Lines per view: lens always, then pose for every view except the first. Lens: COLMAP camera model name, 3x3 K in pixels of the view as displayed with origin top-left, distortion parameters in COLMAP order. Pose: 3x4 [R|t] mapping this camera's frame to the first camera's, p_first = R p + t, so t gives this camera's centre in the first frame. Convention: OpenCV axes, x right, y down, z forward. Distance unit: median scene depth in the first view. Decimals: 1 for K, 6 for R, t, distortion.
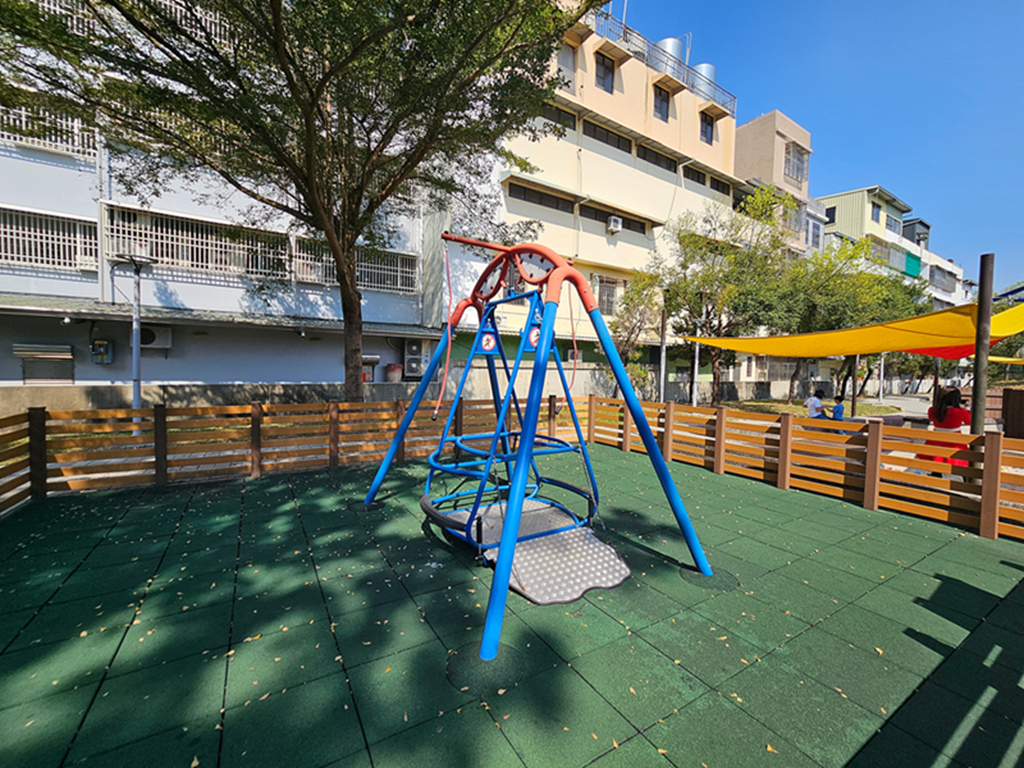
lens RADIAL K [[416.9, 0, 511.4], [0, 416.9, 384.8], [0, 0, 1]] dist [-0.000237, -0.000079]
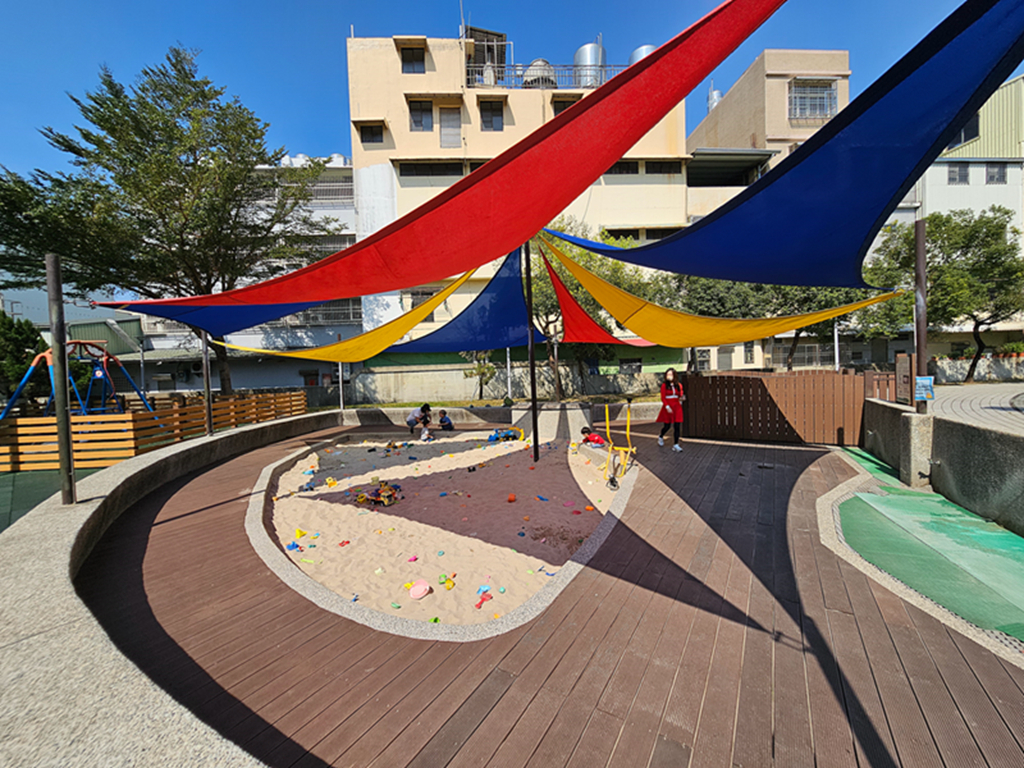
lens RADIAL K [[416.9, 0, 511.8], [0, 416.9, 381.3], [0, 0, 1]] dist [-0.000237, -0.000079]
pose [[0.872313, -0.034829, -0.487707, 0.807927], [0.034822, 0.999352, -0.009086, 0.012918], [0.487707, -0.009057, 0.872960, -0.007119]]
